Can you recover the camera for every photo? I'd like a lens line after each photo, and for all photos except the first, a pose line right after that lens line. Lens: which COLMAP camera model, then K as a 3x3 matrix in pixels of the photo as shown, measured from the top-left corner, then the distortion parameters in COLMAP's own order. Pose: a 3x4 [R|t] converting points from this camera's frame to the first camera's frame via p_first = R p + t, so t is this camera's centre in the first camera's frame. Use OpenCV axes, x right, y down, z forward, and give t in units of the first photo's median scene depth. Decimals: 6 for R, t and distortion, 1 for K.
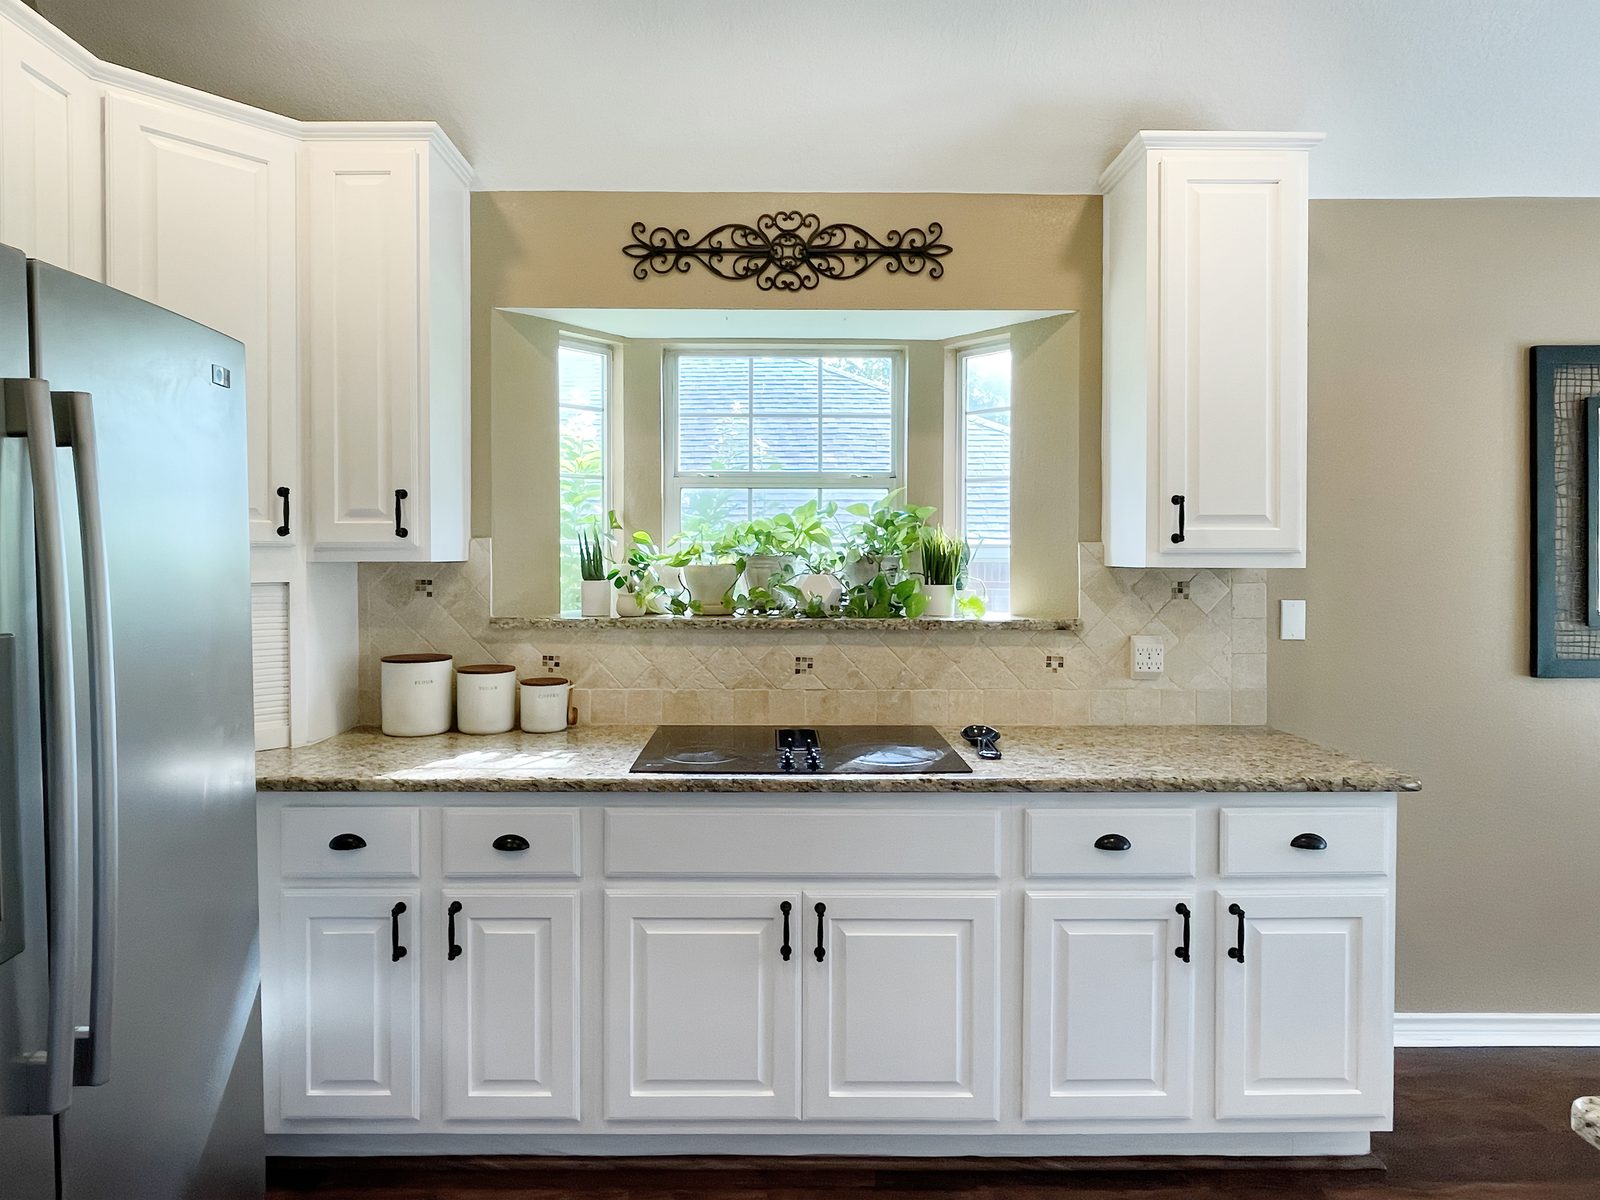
lens RADIAL K [[1198.6, 0, 802.6], [0, 1198.6, 595.3], [0, 0, 1]] dist [0.011061, 0.003256]
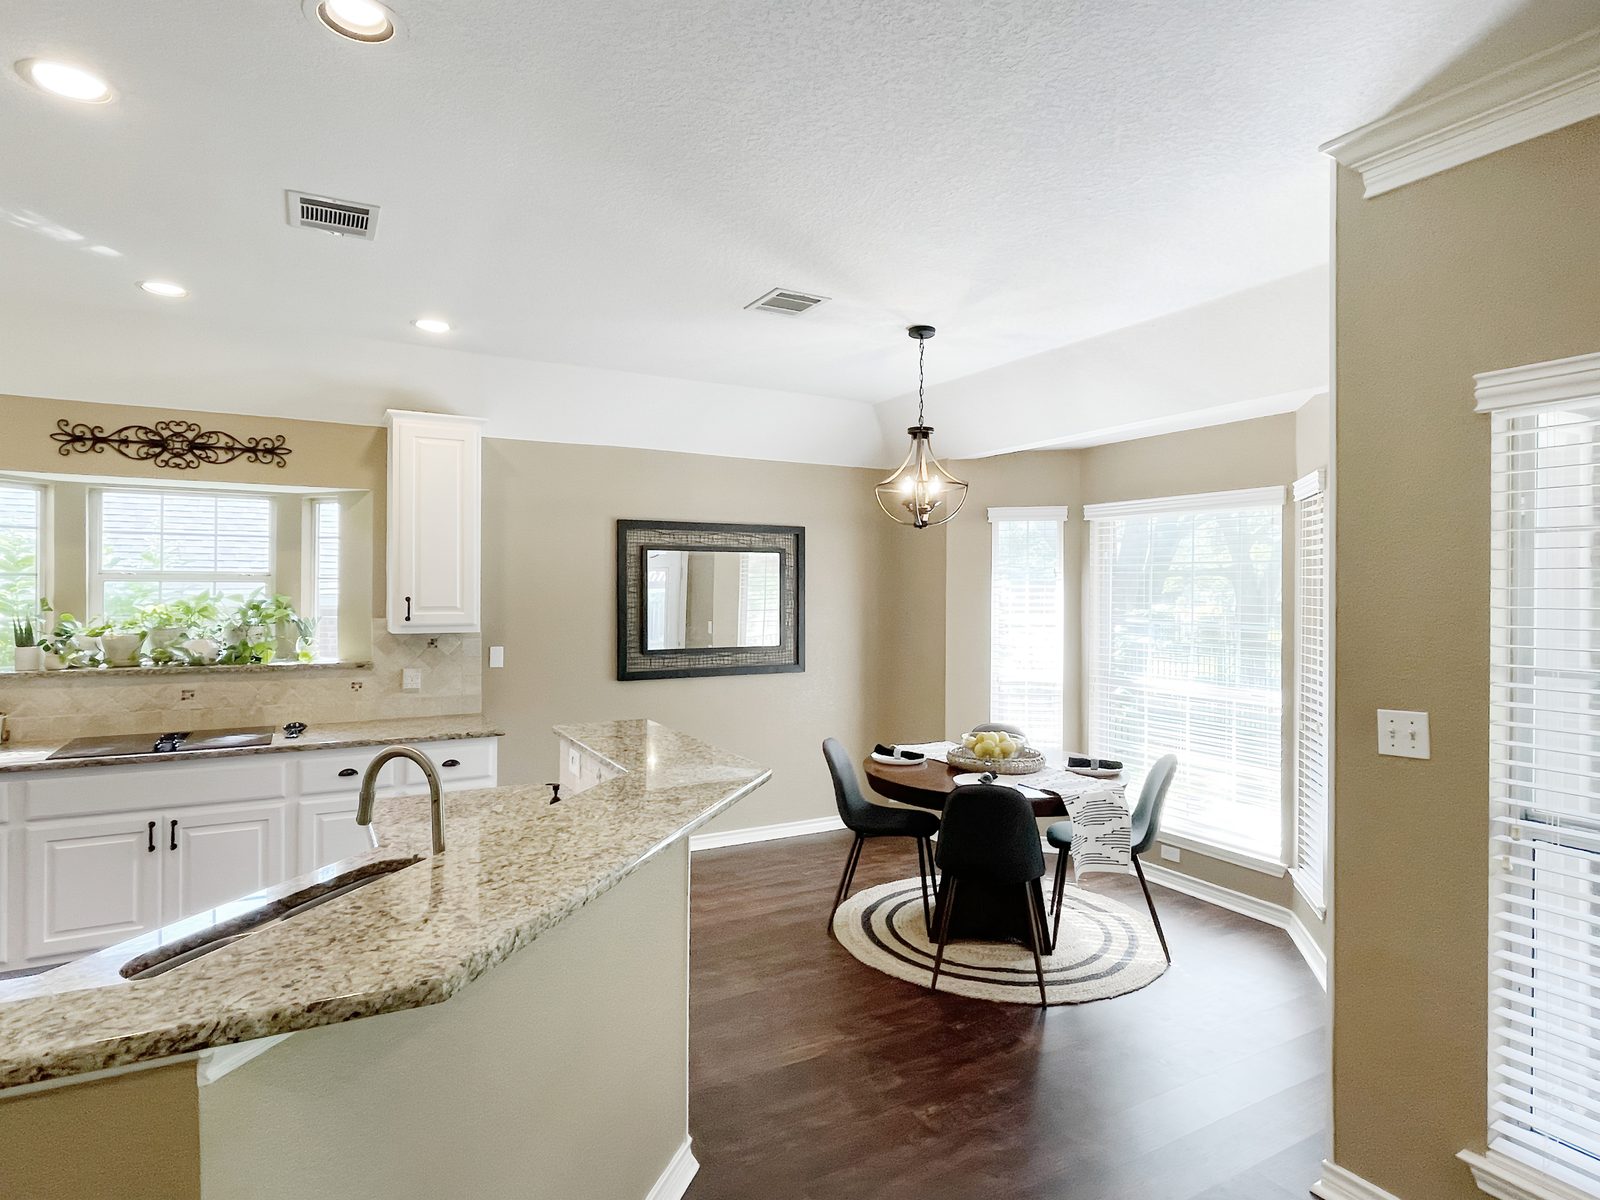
lens RADIAL K [[919.3, 0, 803.0], [0, 919.3, 599.3], [0, 0, 1]] dist [0.000303, 0.001979]
pose [[0.871356, -0.003202, 0.490641, 0.116147], [0.021575, 0.999262, -0.031795, -0.014850], [-0.490176, 0.038290, 0.870782, -0.519657]]
